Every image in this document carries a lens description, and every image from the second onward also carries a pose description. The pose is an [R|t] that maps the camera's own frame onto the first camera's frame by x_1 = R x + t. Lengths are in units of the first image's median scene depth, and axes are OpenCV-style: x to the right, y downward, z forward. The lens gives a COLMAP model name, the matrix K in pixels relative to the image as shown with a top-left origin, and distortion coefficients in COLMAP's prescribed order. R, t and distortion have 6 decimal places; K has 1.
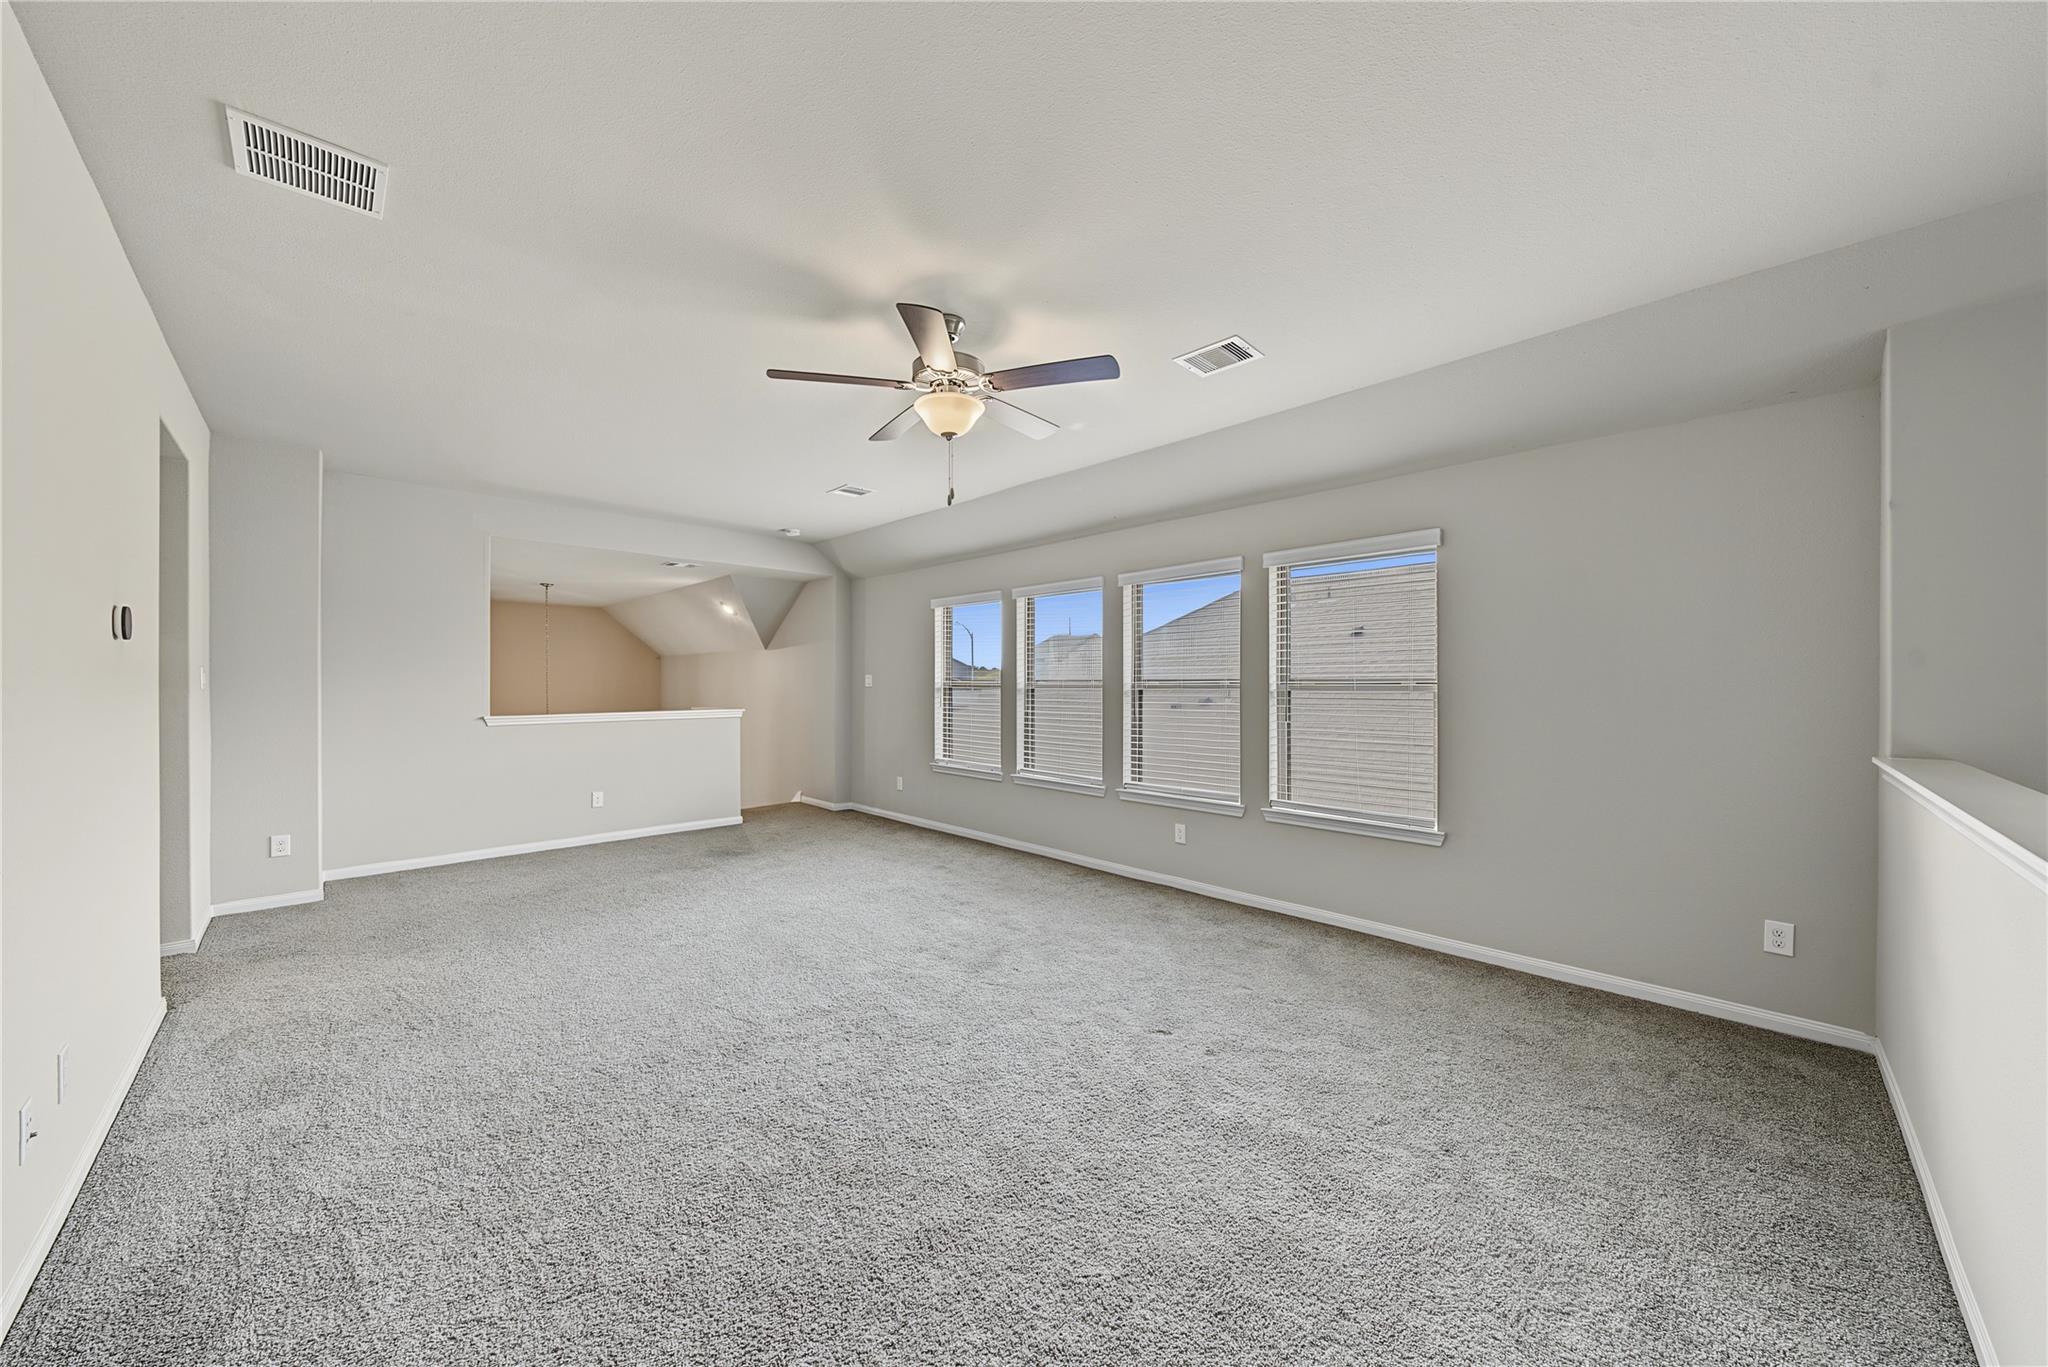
lens RADIAL K [[711.3, 0, 1019.9], [0, 711.3, 683.0], [0, 0, 1]] dist [-0.006922, 0.000317]
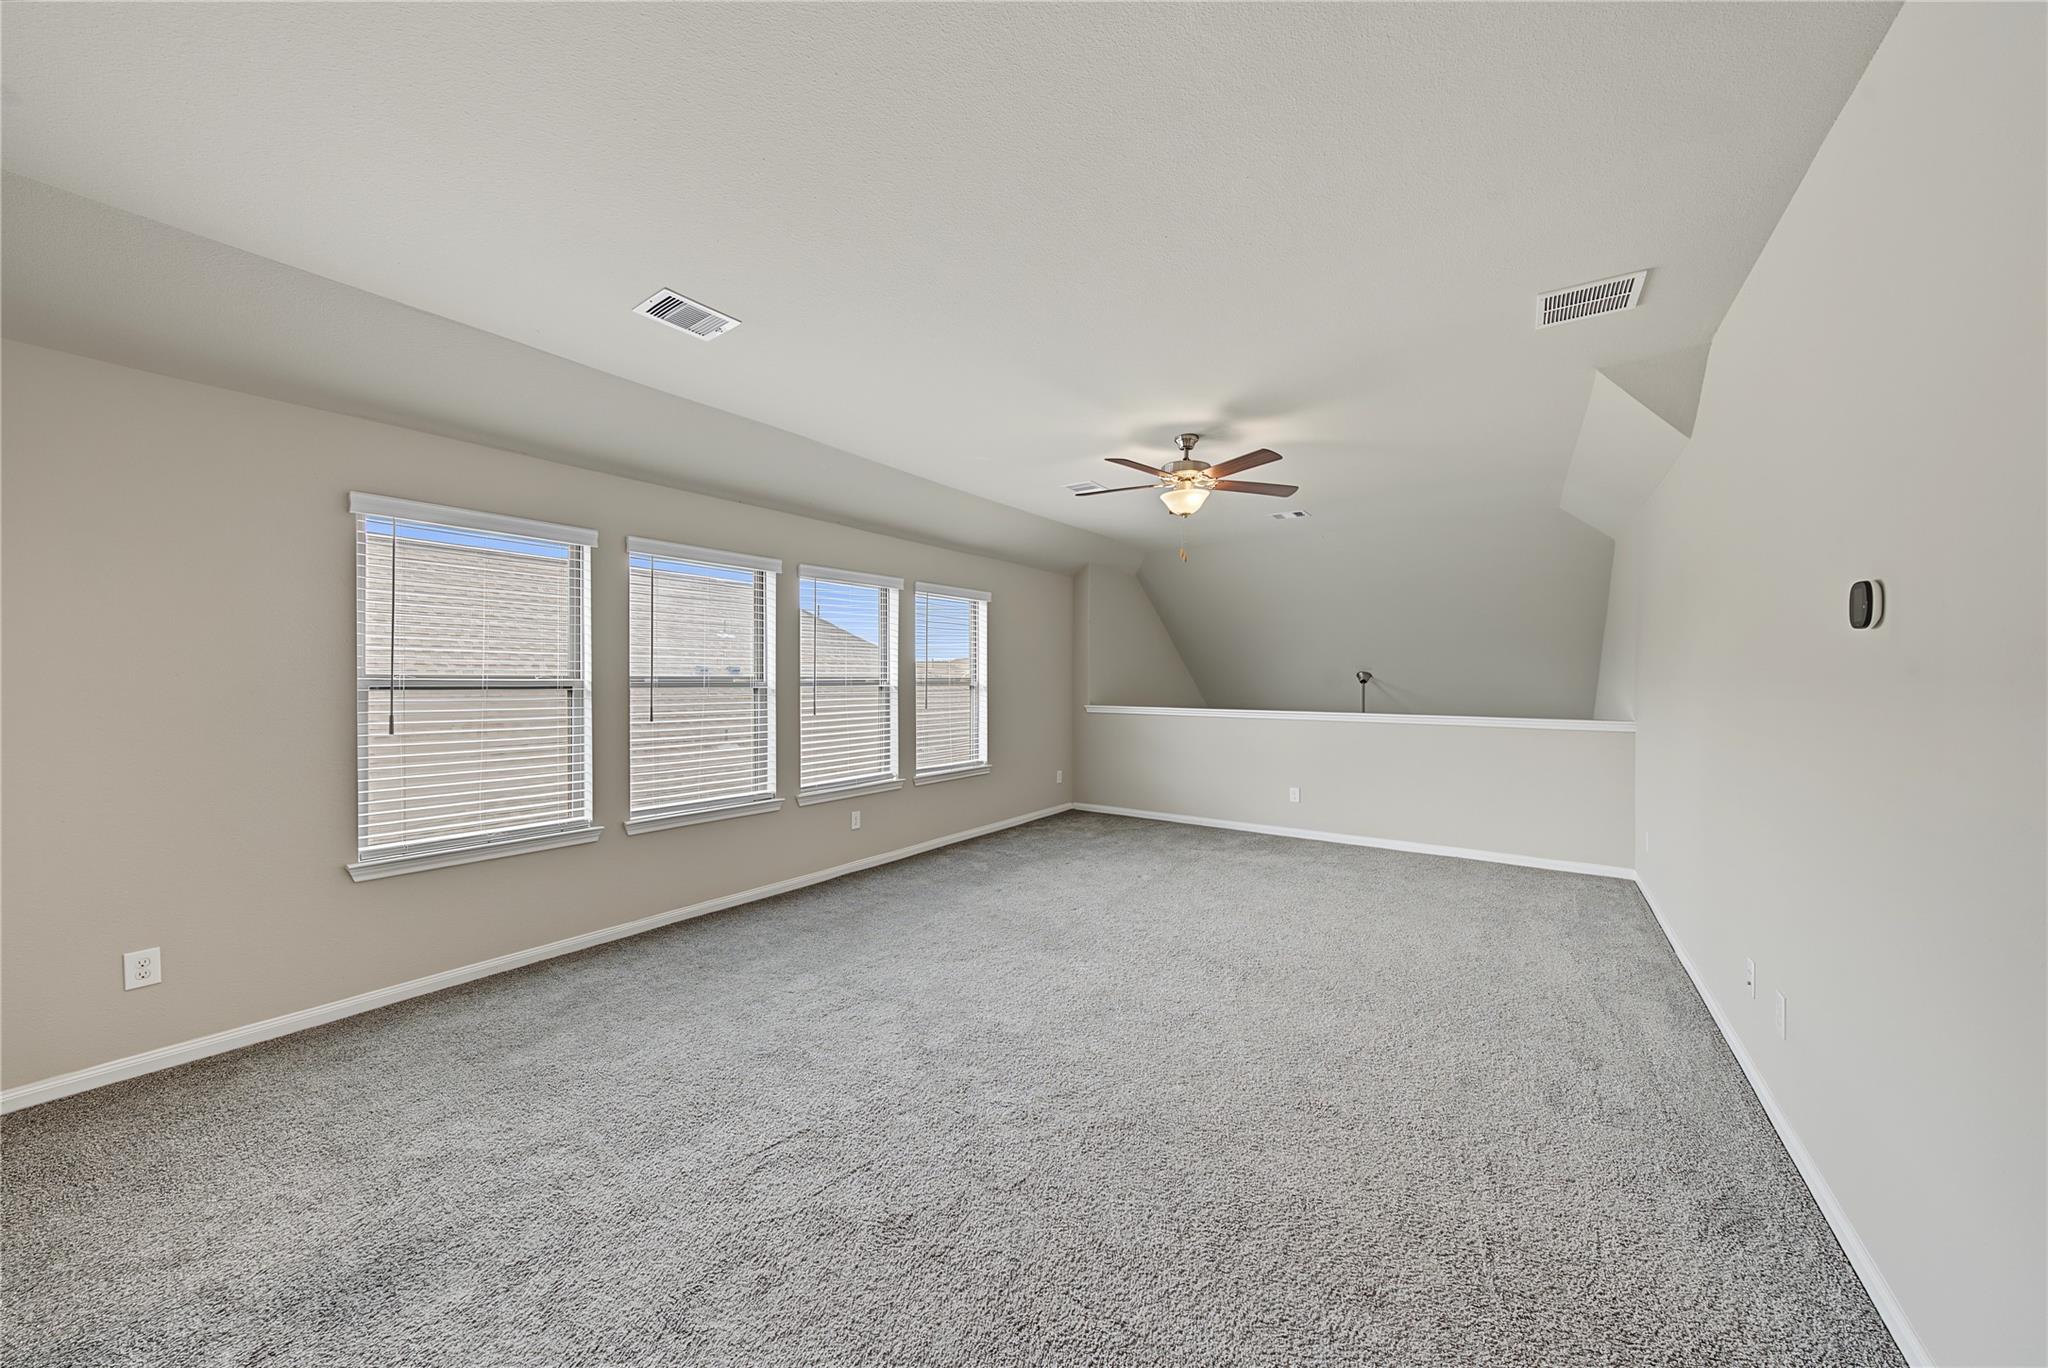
lens RADIAL K [[711.3, 0, 1020.1], [0, 711.3, 685.4], [0, 0, 1]] dist [-0.006922, 0.000317]
pose [[-0.211463, 0.005358, 0.977371, -0.874087], [0.005296, 0.999977, -0.004337, 0.015473], [-0.977372, 0.004259, -0.211487, 0.989059]]
